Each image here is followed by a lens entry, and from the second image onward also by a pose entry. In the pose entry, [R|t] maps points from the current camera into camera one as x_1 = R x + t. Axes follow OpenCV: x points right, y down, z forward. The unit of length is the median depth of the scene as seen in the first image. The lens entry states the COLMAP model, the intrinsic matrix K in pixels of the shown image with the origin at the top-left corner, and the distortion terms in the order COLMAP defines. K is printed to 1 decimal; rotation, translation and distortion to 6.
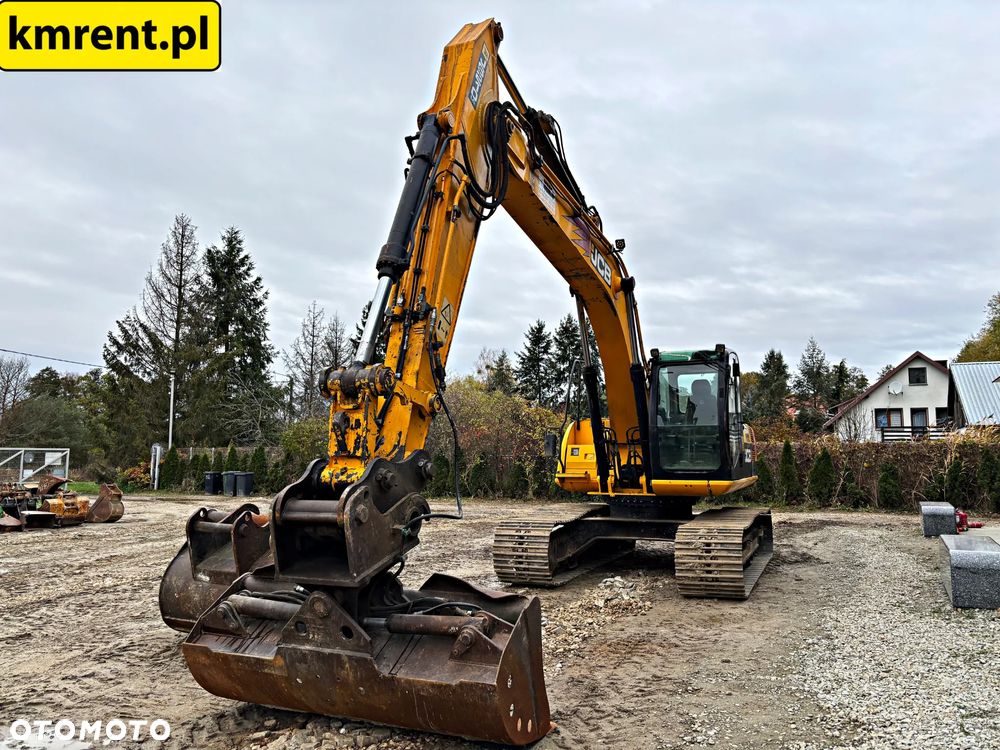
lens RADIAL K [[751.6, 0, 505.7], [0, 751.6, 376.7], [0, 0, 1]] dist [0.049612, -0.051922]
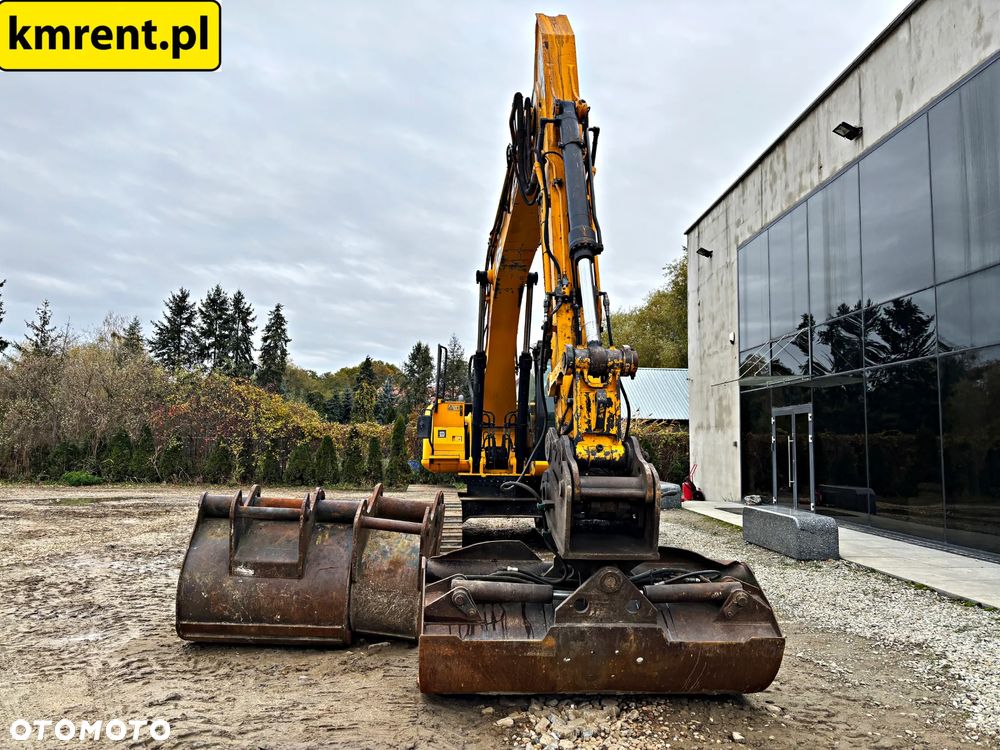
lens RADIAL K [[752.4, 0, 495.9], [0, 752.4, 361.9], [0, 0, 1]] dist [0.053219, -0.060902]
pose [[0.881294, 0.067127, 0.467776, -0.101904], [-0.067835, 0.997578, -0.015353, 0.004290], [-0.467674, -0.018201, 0.883713, 0.021511]]
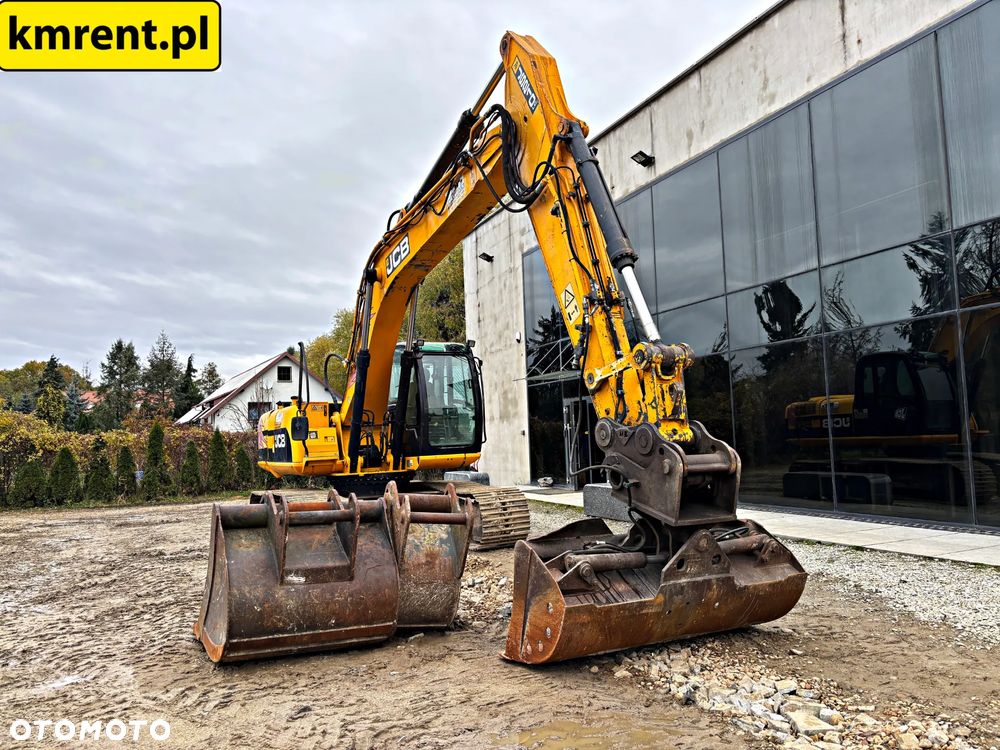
lens RADIAL K [[748.0, 0, 498.5], [0, 748.0, 377.8], [0, 0, 1]] dist [0.056208, -0.062208]
pose [[0.637315, 0.041023, 0.769510, -0.161660], [-0.046744, 0.998801, -0.014533, 0.008808], [-0.769184, -0.026707, 0.638469, 0.057594]]
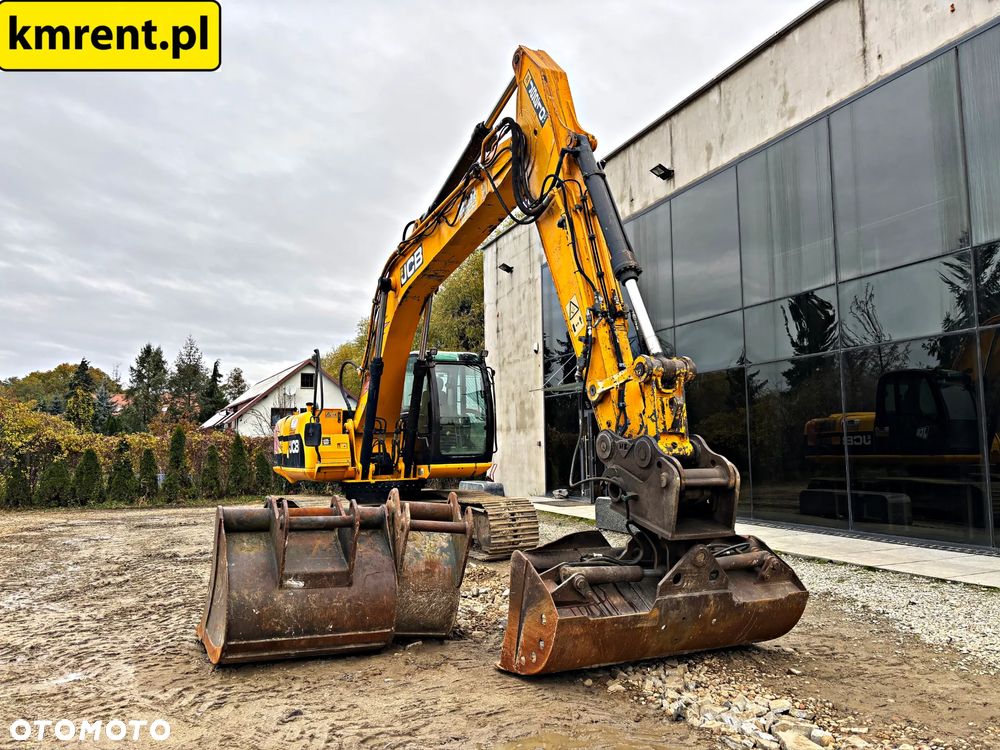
lens RADIAL K [[748.0, 0, 496.4], [0, 748.0, 375.6], [0, 0, 1]] dist [0.056519, -0.062066]
pose [[0.661749, 0.065389, 0.746869, -0.159489], [-0.065654, 0.997416, -0.029153, 0.008598], [-0.746845, -0.029743, 0.664332, 0.053609]]
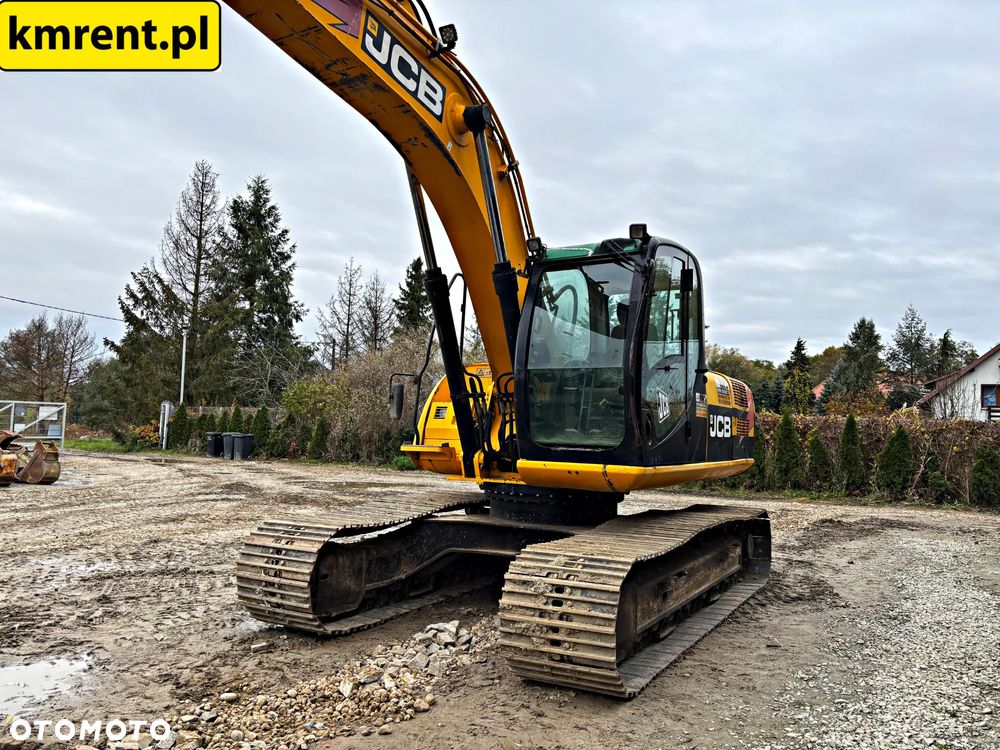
lens RADIAL K [[750.1, 0, 496.8], [0, 750.1, 374.5], [0, 0, 1]] dist [0.049941, -0.051447]
pose [[0.992361, 0.022021, -0.121388, 0.068085], [-0.017751, 0.999189, 0.036149, 0.013660], [0.122086, -0.033718, 0.991947, 0.116491]]
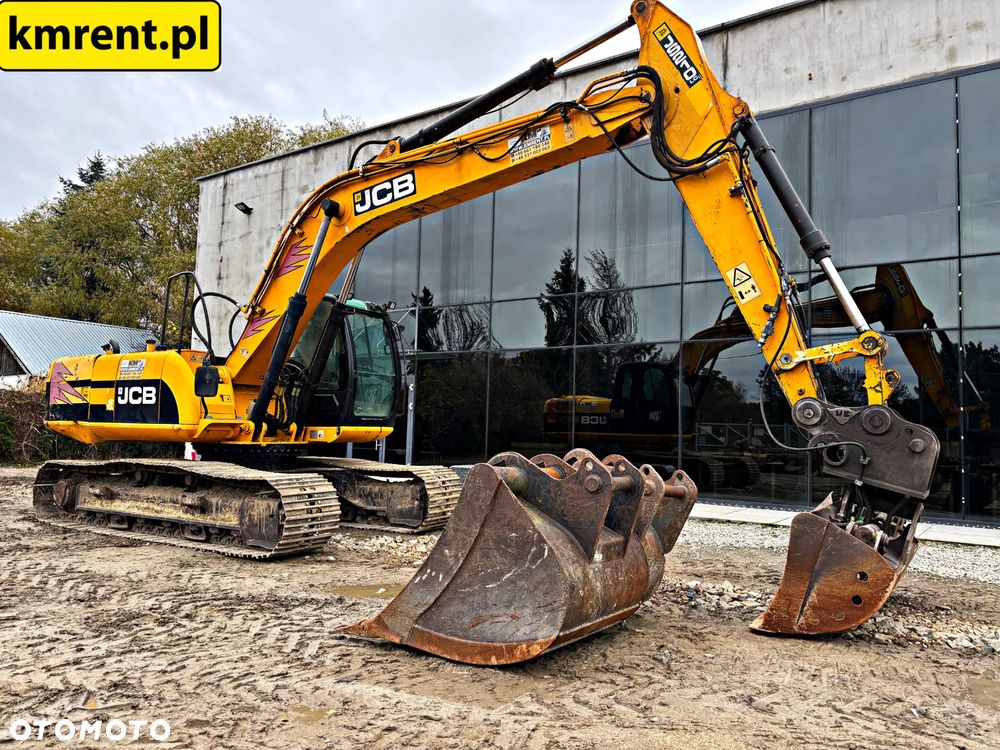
lens RADIAL K [[749.3, 0, 505.7], [0, 749.3, 367.7], [0, 0, 1]] dist [0.057374, -0.062122]
pose [[0.148083, 0.084529, 0.985356, -0.200031], [-0.131708, 0.989151, -0.065061, 0.026974], [-0.980166, -0.120144, 0.157610, 0.180171]]
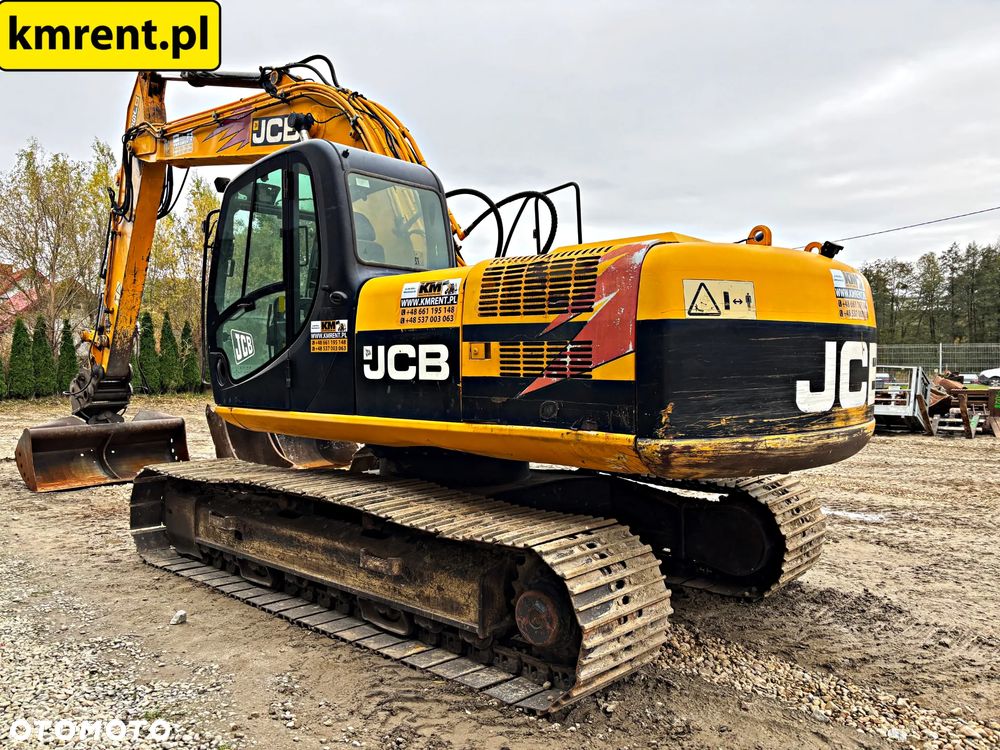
lens RADIAL K [[748.6, 0, 507.1], [0, 748.6, 372.6], [0, 0, 1]] dist [0.056797, -0.062152]
pose [[-0.311019, 0.021149, -0.950168, 0.213052], [0.112648, 0.993525, -0.014759, 0.038950], [0.943704, -0.111625, -0.311388, 0.375169]]
